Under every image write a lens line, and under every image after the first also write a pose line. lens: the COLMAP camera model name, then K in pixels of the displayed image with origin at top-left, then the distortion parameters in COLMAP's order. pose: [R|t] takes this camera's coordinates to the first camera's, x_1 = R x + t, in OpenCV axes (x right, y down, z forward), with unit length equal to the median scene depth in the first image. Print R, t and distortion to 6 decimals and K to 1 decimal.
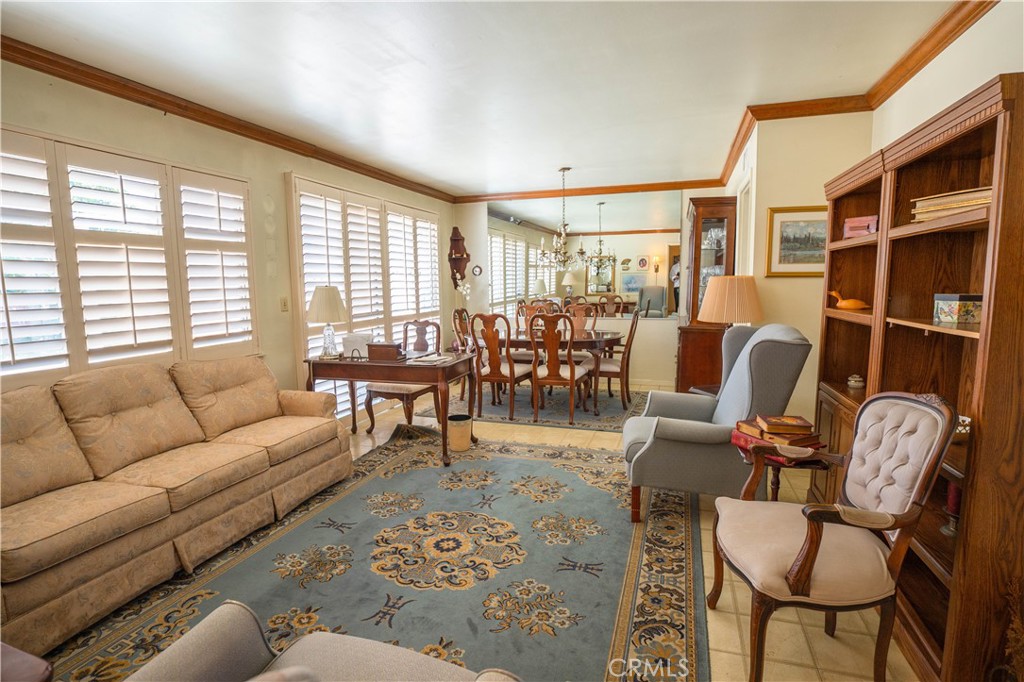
lens RADIAL K [[497.5, 0, 516.0], [0, 497.5, 342.2], [0, 0, 1]] dist [-0.047753, 0.011373]
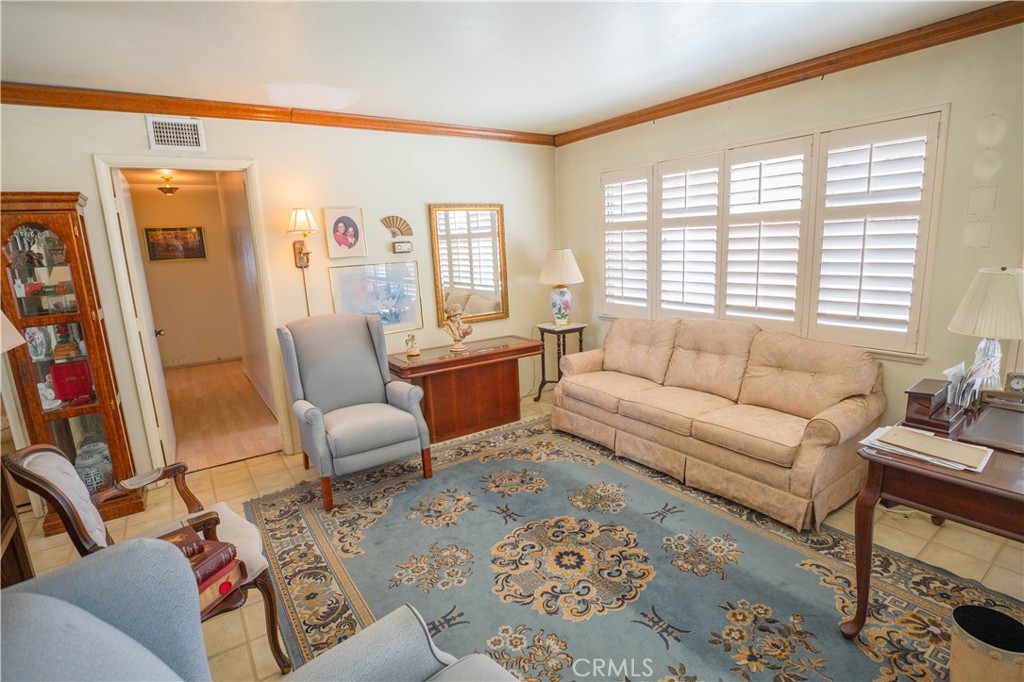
lens RADIAL K [[497.2, 0, 517.8], [0, 497.2, 344.2], [0, 0, 1]] dist [-0.043708, 0.008346]
pose [[-0.592981, 0.198927, -0.780257, 0.511889], [-0.043959, 0.959561, 0.278049, -0.217212], [0.804016, 0.199177, -0.560257, 1.218406]]
